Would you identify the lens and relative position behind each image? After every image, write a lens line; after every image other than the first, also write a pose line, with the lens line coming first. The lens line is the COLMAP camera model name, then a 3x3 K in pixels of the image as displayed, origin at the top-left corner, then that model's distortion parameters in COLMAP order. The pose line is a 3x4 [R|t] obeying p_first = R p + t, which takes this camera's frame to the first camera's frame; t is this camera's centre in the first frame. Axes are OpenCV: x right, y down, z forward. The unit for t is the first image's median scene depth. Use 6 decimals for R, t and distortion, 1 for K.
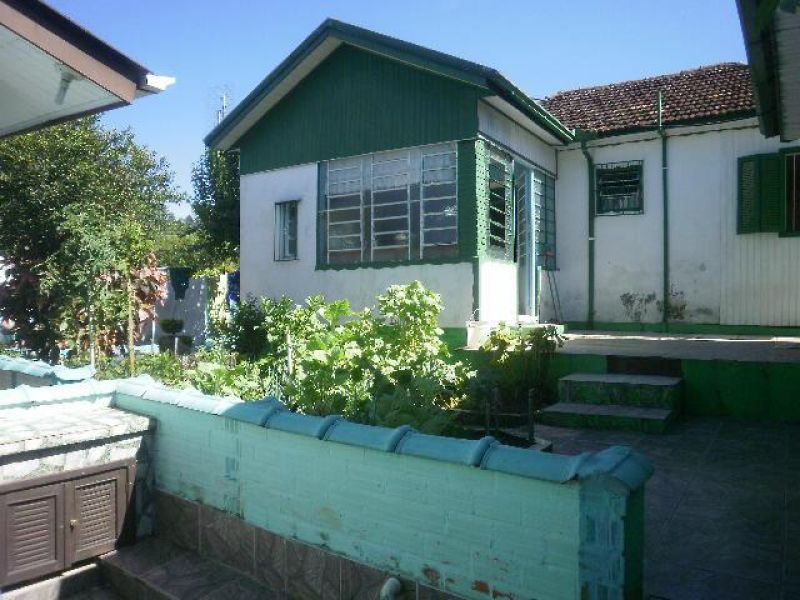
lens RADIAL K [[622.0, 0, 400.1], [0, 622.0, 302.5], [0, 0, 1]] dist [-0.145398, 0.173964]
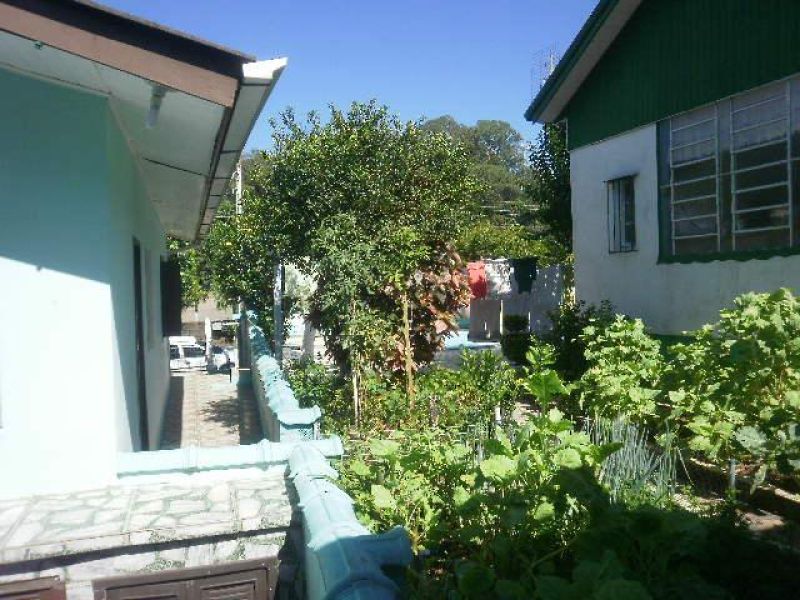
lens RADIAL K [[622.0, 0, 400.1], [0, 622.0, 302.5], [0, 0, 1]] dist [-0.145398, 0.173964]
pose [[0.791684, 0.002337, -0.610927, 0.078936], [0.028111, 0.998794, 0.040250, -0.047164], [0.610284, -0.049039, 0.790663, 0.219857]]
